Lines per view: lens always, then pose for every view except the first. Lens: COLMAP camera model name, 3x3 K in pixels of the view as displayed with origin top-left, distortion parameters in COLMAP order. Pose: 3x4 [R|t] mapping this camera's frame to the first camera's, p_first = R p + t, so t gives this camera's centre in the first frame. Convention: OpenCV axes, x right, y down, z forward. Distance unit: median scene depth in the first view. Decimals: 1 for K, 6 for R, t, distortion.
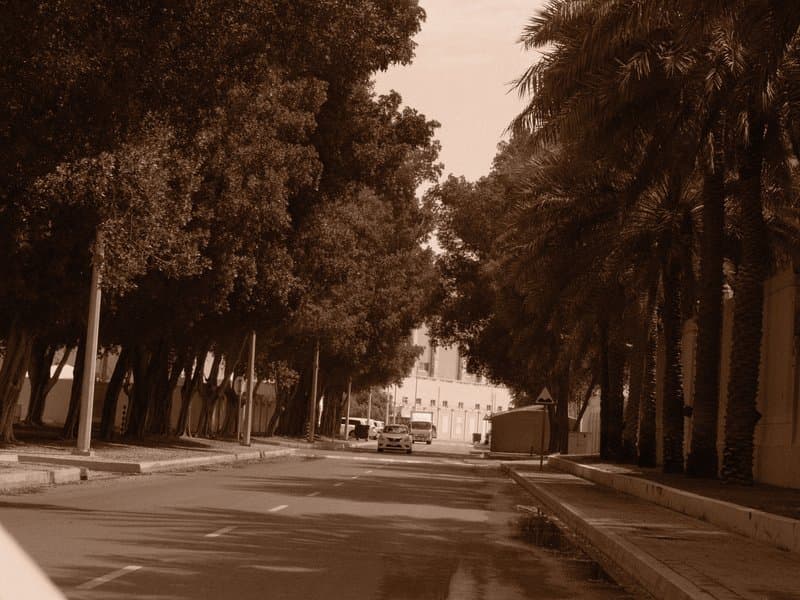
lens RADIAL K [[1922.0, 0, 400.0], [0, 1922.0, 300.0], [0, 0, 1]] dist [-0.096224, 0.354221]
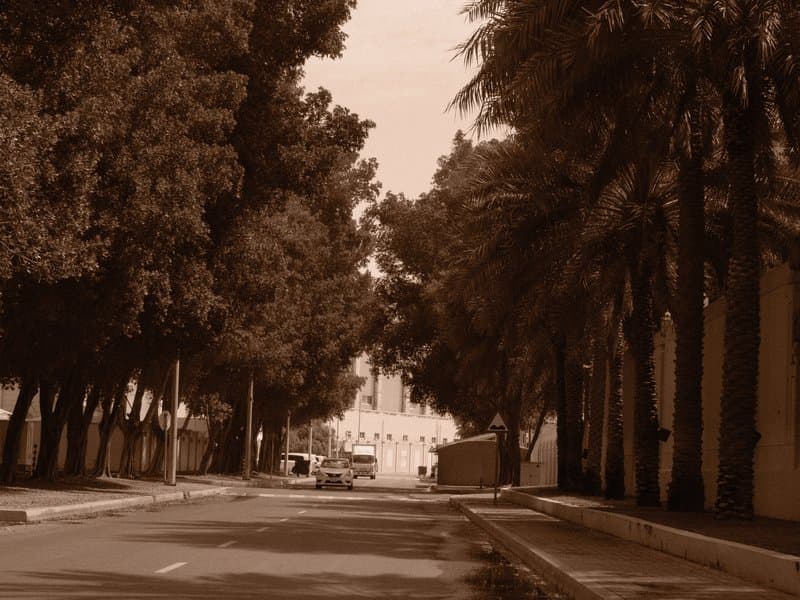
lens RADIAL K [[1922.0, 0, 400.0], [0, 1922.0, 300.0], [0, 0, 1]] dist [-0.096224, 0.354221]
pose [[0.999296, -0.021913, 0.030438, 0.002700], [0.022450, 0.999596, -0.017414, 0.005662], [-0.030044, 0.018085, 0.999385, 0.078642]]
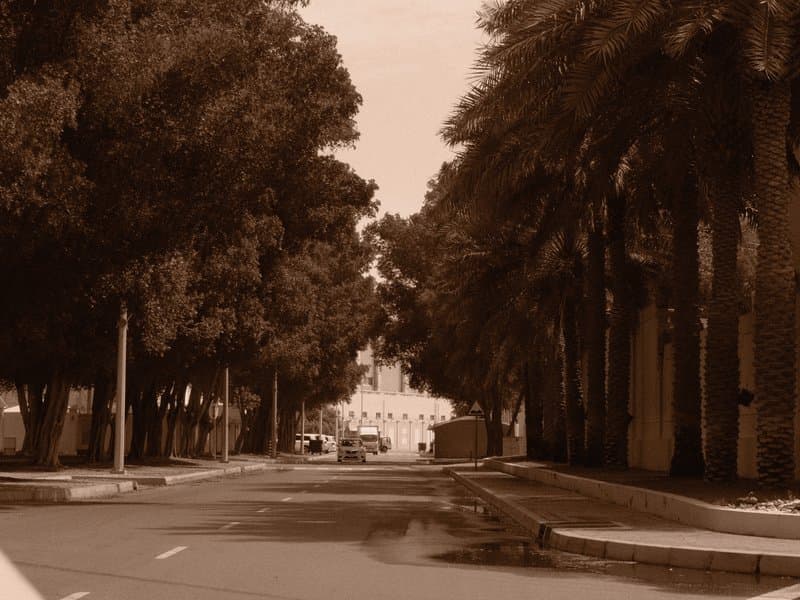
lens RADIAL K [[1922.0, 0, 400.0], [0, 1922.0, 300.0], [0, 0, 1]] dist [-0.096224, 0.354221]
pose [[0.998309, -0.048518, 0.032014, -0.005932], [0.048720, 0.998797, -0.005582, -0.010700], [-0.031705, 0.007133, 0.999472, -0.161850]]
